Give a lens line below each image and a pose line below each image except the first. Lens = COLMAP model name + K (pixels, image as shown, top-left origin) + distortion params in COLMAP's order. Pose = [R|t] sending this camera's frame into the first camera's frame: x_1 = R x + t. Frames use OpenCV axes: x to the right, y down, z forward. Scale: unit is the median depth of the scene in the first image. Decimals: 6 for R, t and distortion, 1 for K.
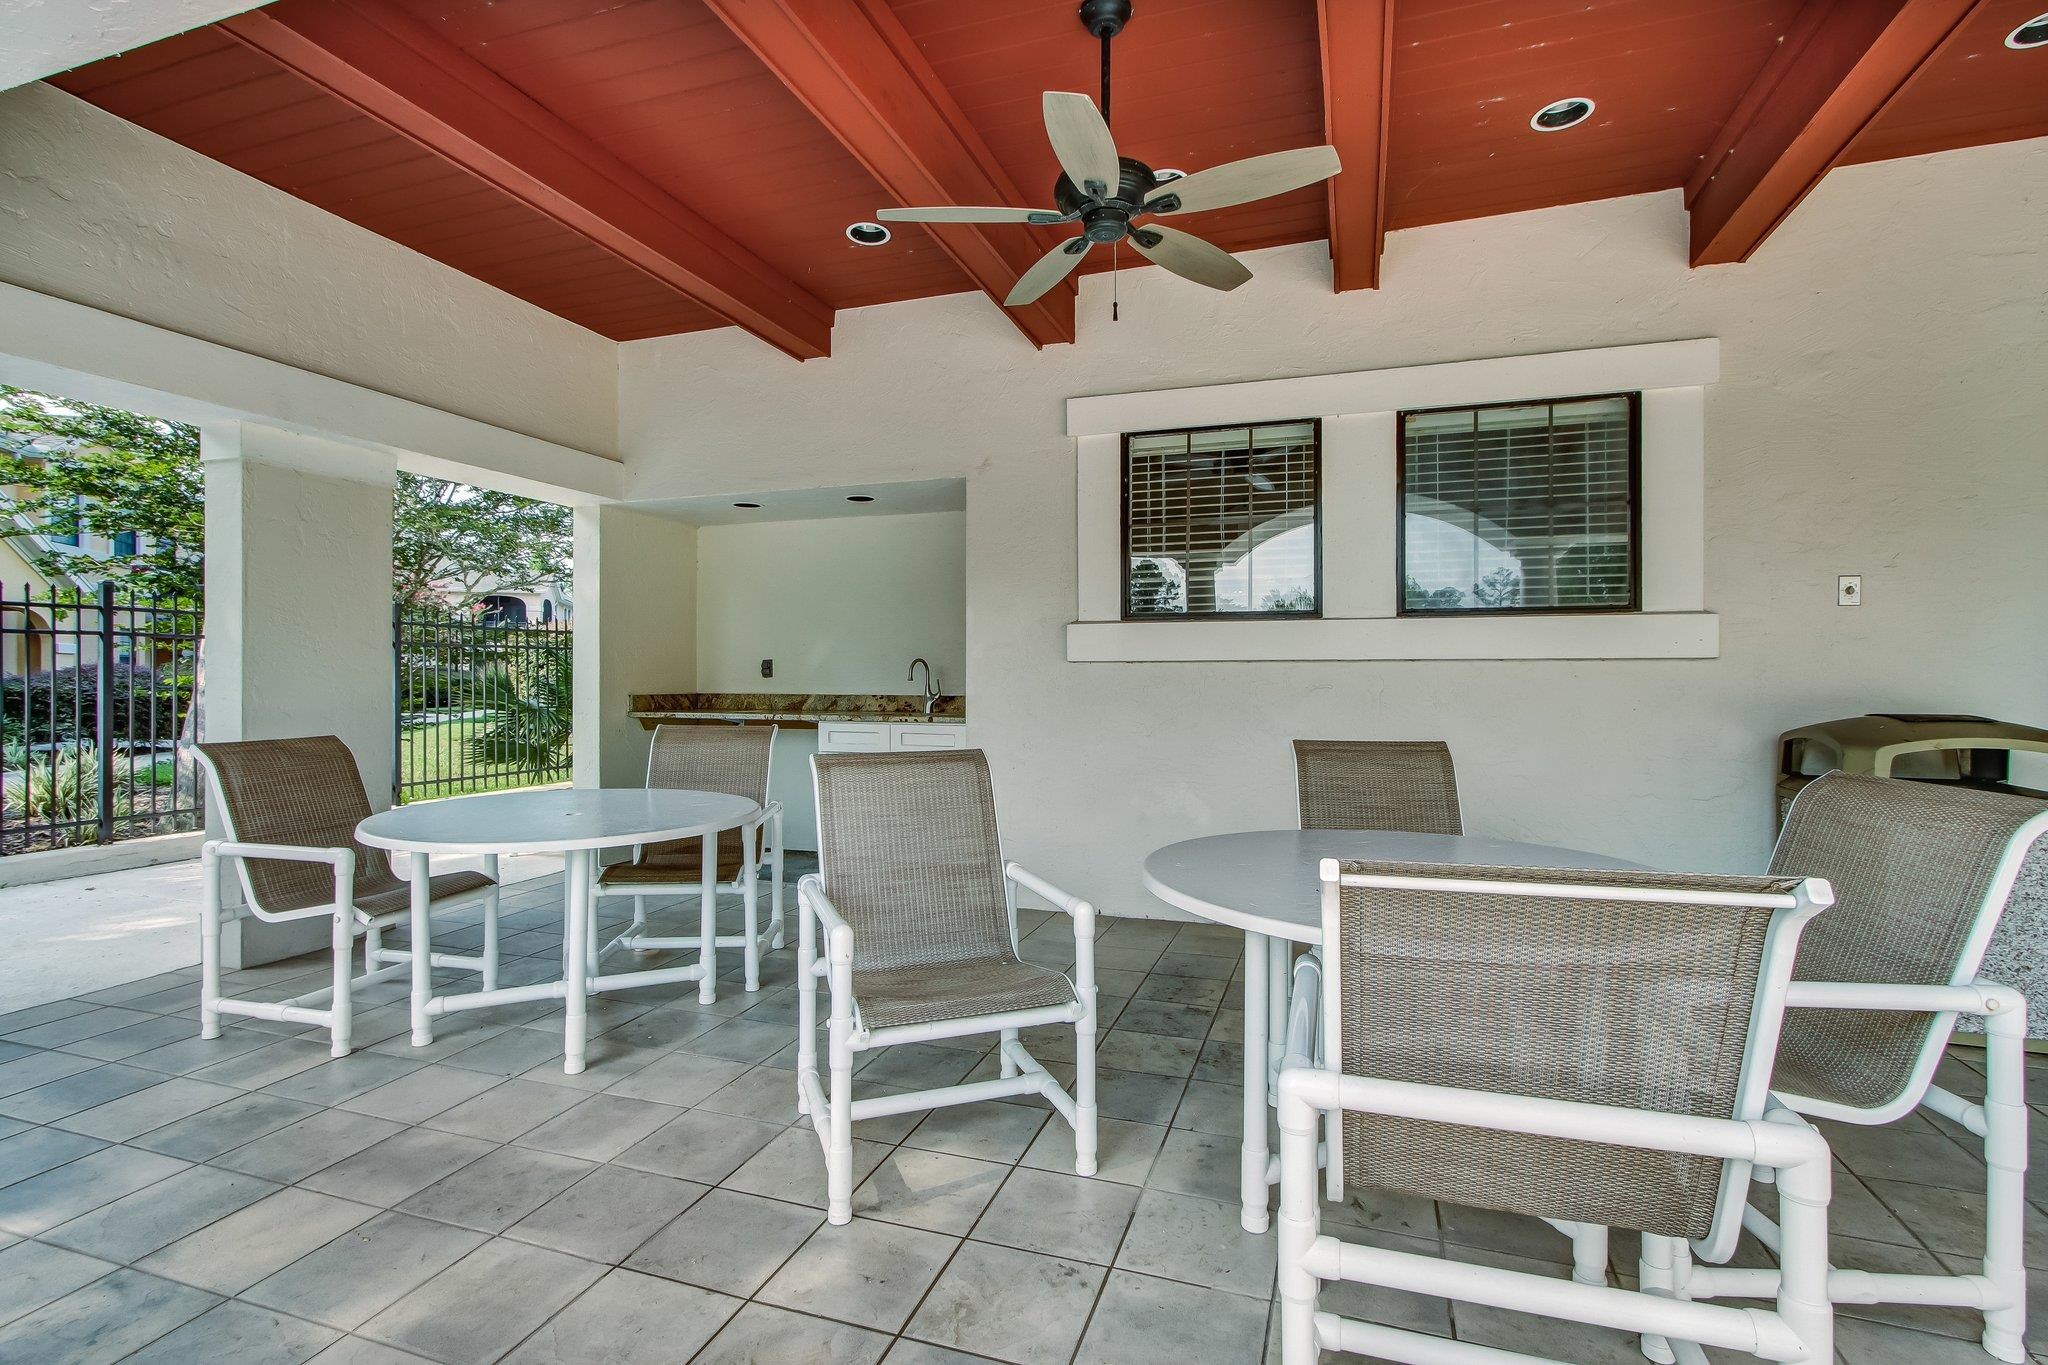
lens RADIAL K [[964.2, 0, 1027.2], [0, 964.2, 680.9], [0, 0, 1]] dist [0.002362, 0.000865]
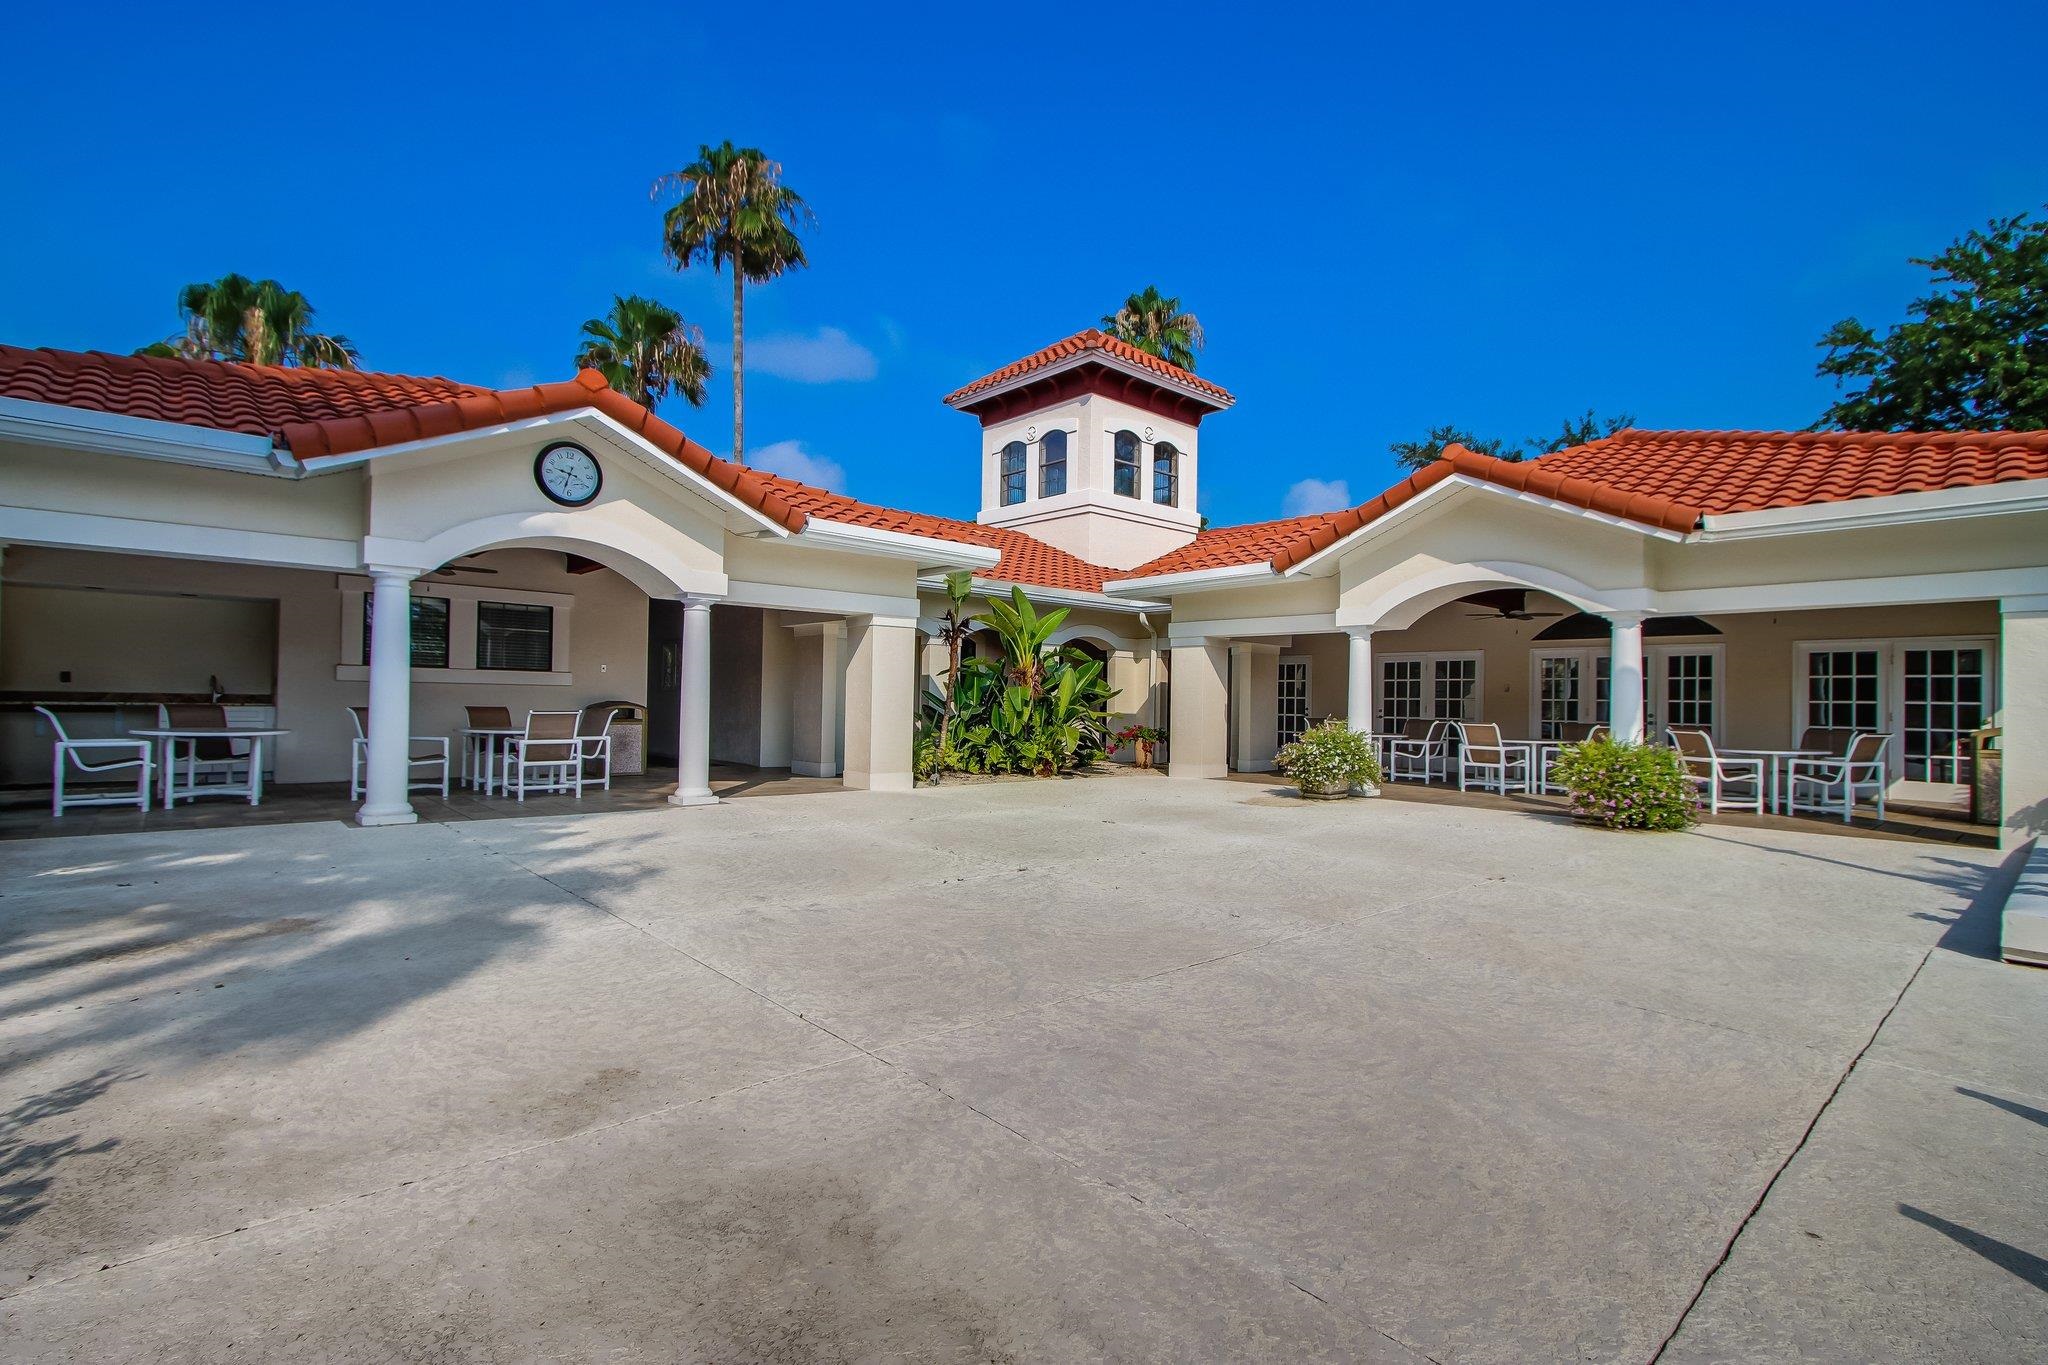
lens RADIAL K [[964.2, 0, 1027.2], [0, 964.2, 686.9], [0, 0, 1]] dist [0.002362, 0.000865]
pose [[0.486108, 0.021047, 0.873645, -1.749830], [-0.016294, 0.999754, -0.015018, 0.006308], [-0.873747, -0.006935, 0.486331, -2.441110]]
